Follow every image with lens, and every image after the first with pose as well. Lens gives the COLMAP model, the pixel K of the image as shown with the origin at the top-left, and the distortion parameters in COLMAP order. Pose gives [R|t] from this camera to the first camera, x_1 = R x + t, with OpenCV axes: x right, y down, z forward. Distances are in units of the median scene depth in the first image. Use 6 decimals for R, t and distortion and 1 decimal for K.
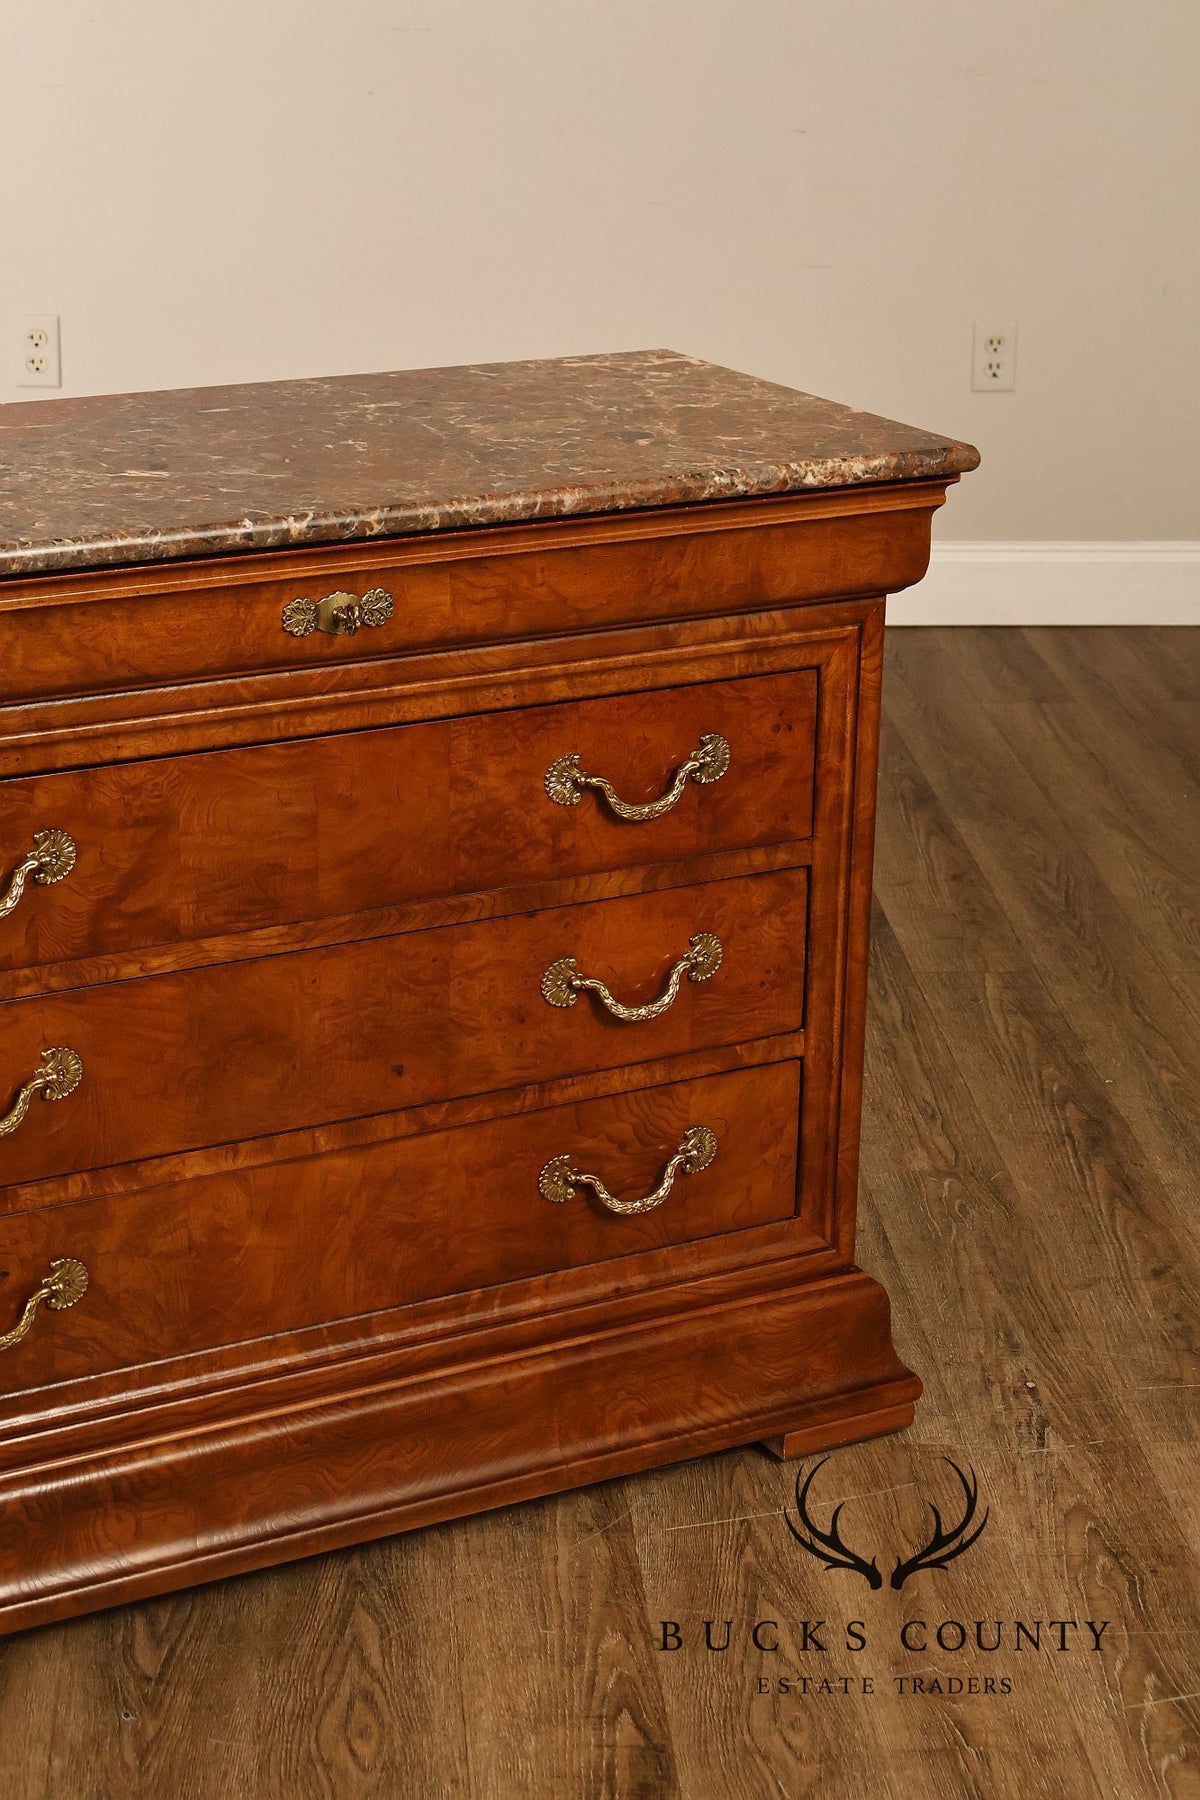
lens RADIAL K [[3563.8, 0, 597.6], [0, 3563.8, 923.0], [0, 0, 1]] dist [0.015842, -0.230423]
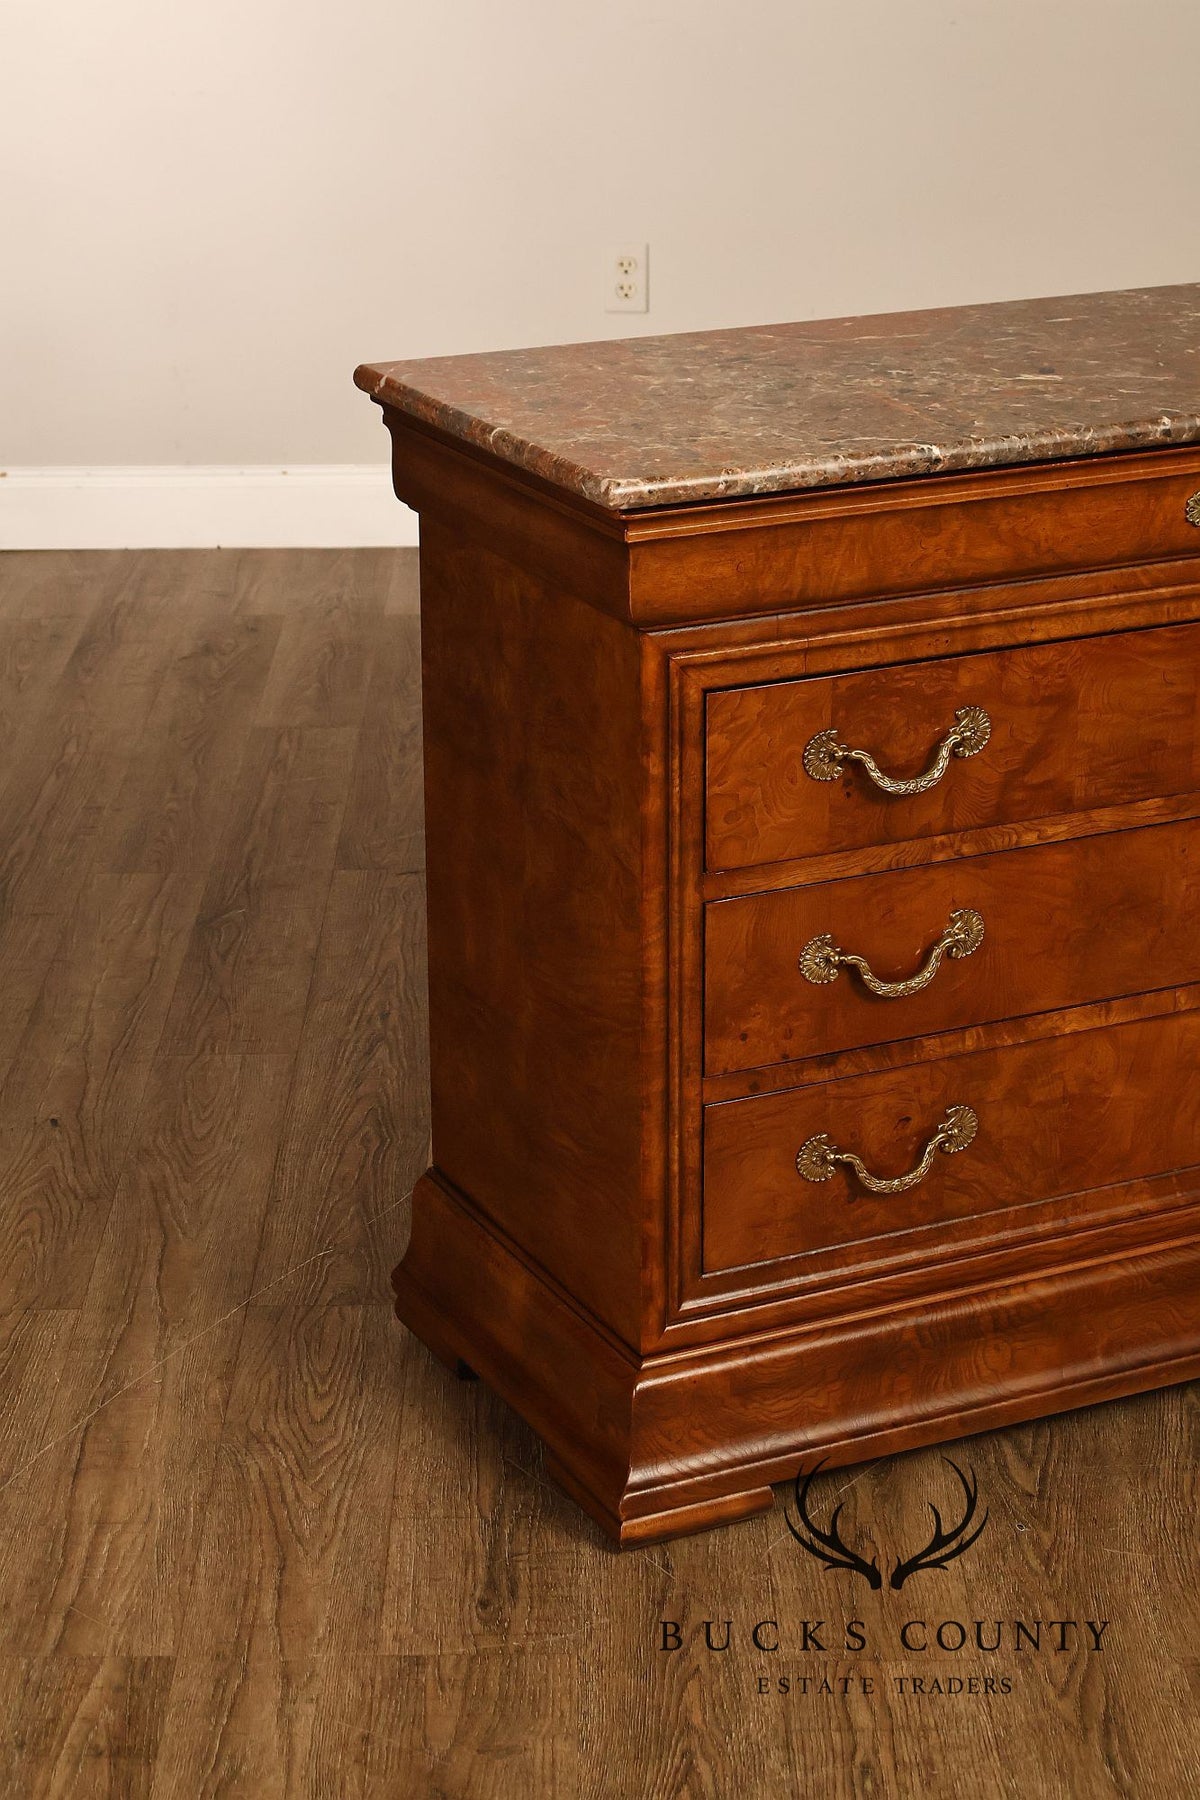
lens RADIAL K [[3563.8, 0, 597.6], [0, 3563.8, 923.0], [0, 0, 1]] dist [0.015842, -0.230423]
pose [[0.996872, 0.002100, -0.079002, -0.172496], [-0.000679, 0.999838, 0.018000, 0.019187], [0.079027, -0.017890, 0.996712, -0.085109]]
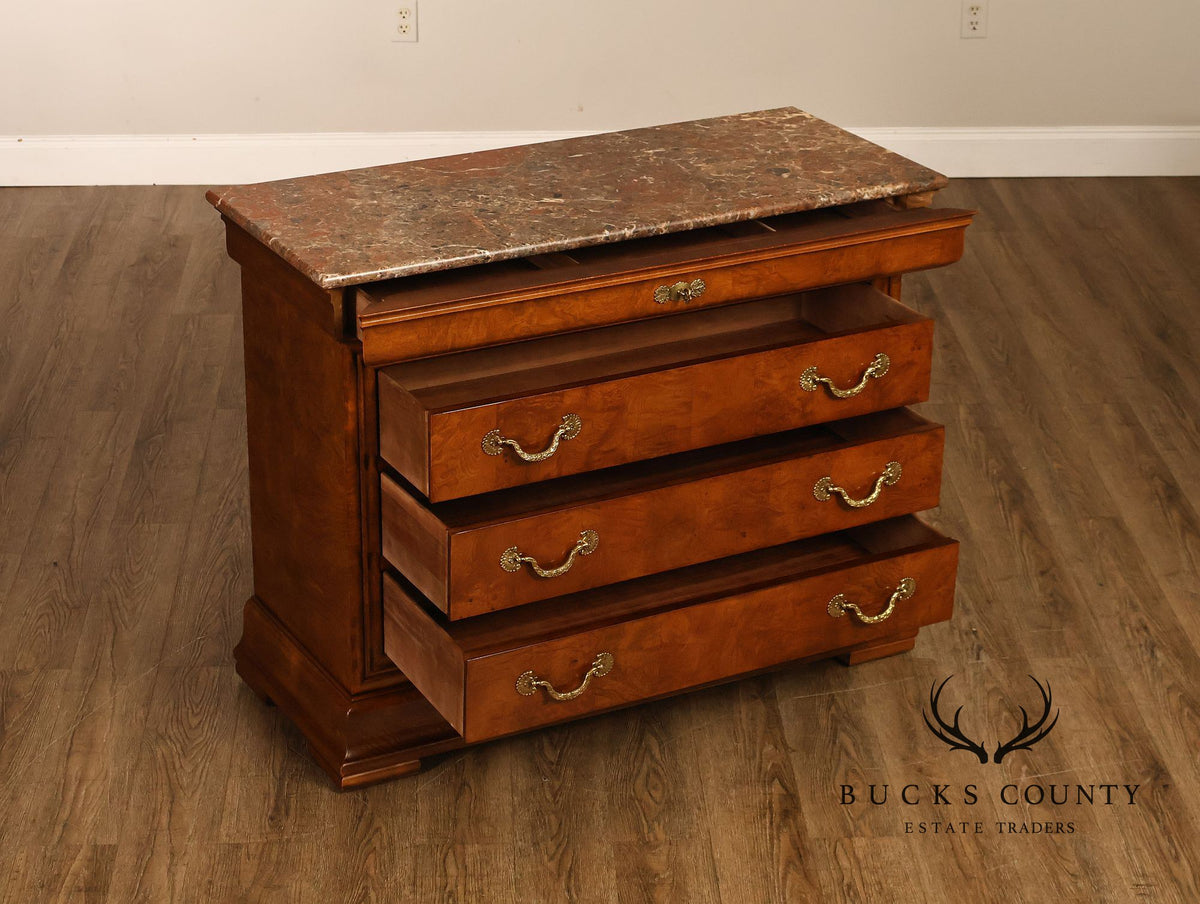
lens RADIAL K [[2736.3, 0, 554.1], [0, 2736.3, 453.4], [0, 0, 1]] dist [-0.023869, 0.283876]
pose [[0.998755, 0.002231, -0.049834, -0.043873], [0.000917, 0.998010, 0.063056, -0.077423], [0.049876, -0.063024, 0.996765, -0.628182]]
